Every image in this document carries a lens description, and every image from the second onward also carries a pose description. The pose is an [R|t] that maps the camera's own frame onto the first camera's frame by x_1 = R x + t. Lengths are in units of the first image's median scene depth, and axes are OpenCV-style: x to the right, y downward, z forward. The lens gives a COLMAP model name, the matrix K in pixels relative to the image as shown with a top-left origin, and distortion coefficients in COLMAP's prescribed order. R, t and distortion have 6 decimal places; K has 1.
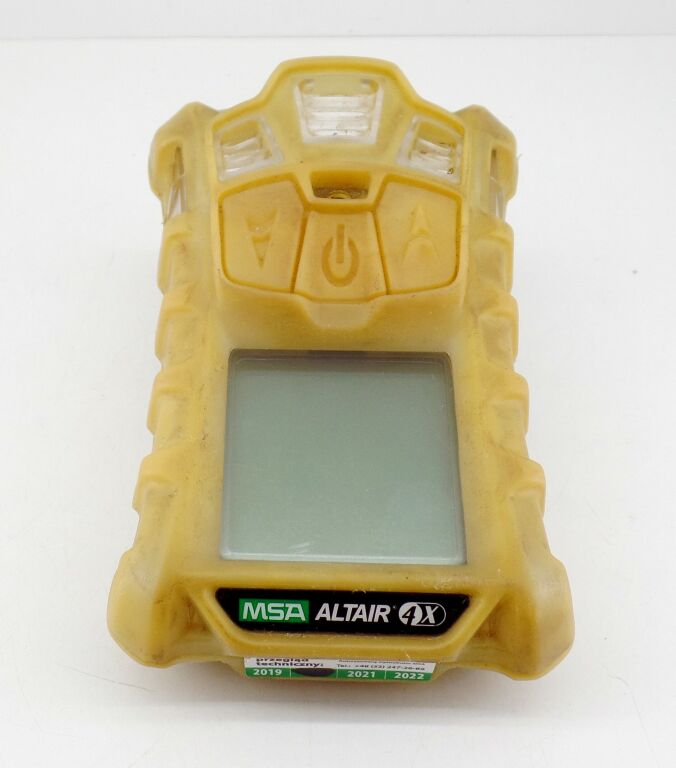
lens RADIAL K [[579.5, 0, 332.8], [0, 579.5, 384.0], [0, 0, 1]] dist [-0.007279, -0.001110]
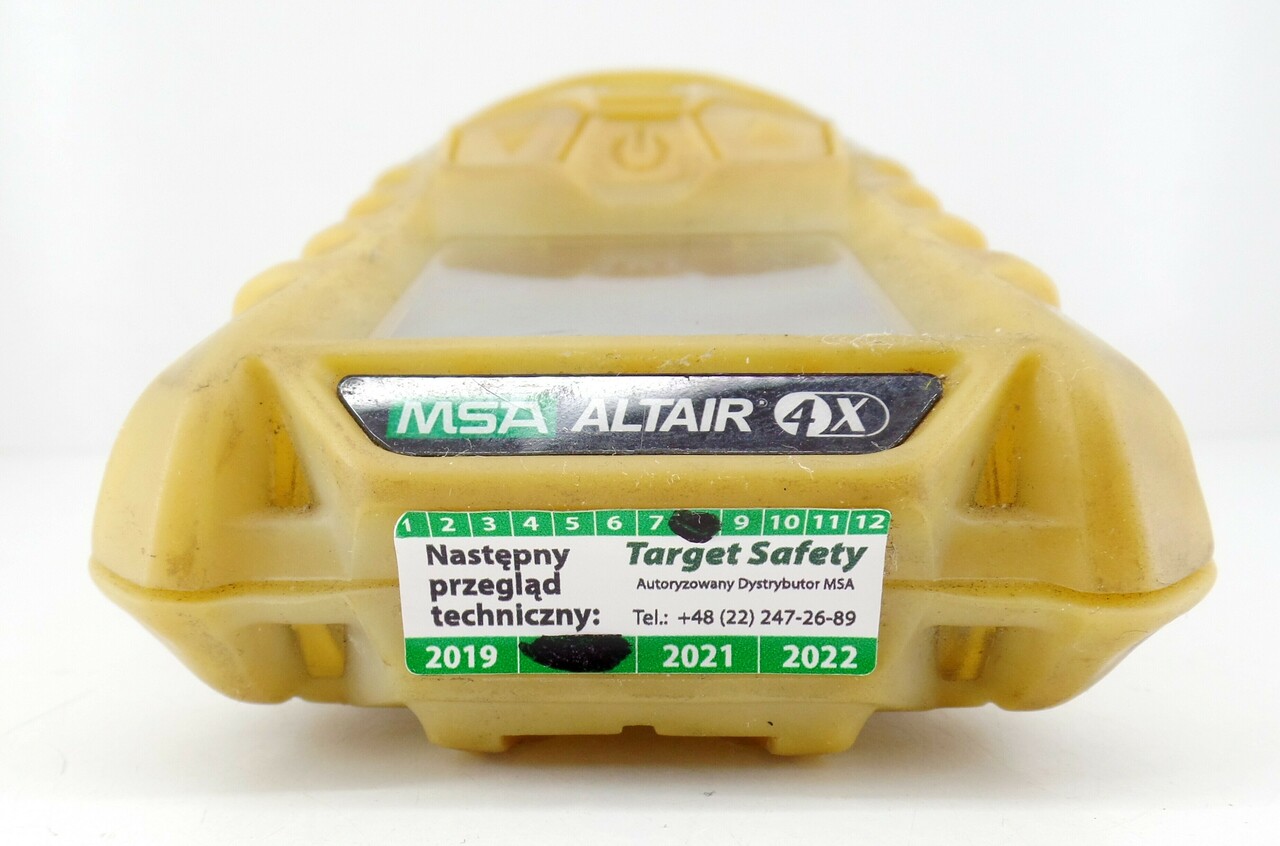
lens RADIAL K [[862.9, 0, 647.0], [0, 862.9, 422.9], [0, 0, 1]] dist [-0.003563, 0.001179]
pose [[0.999183, -0.038686, -0.011657, 0.030207], [0.031181, 0.921791, -0.386431, 0.637490], [0.025695, 0.385752, 0.922244, 0.431964]]
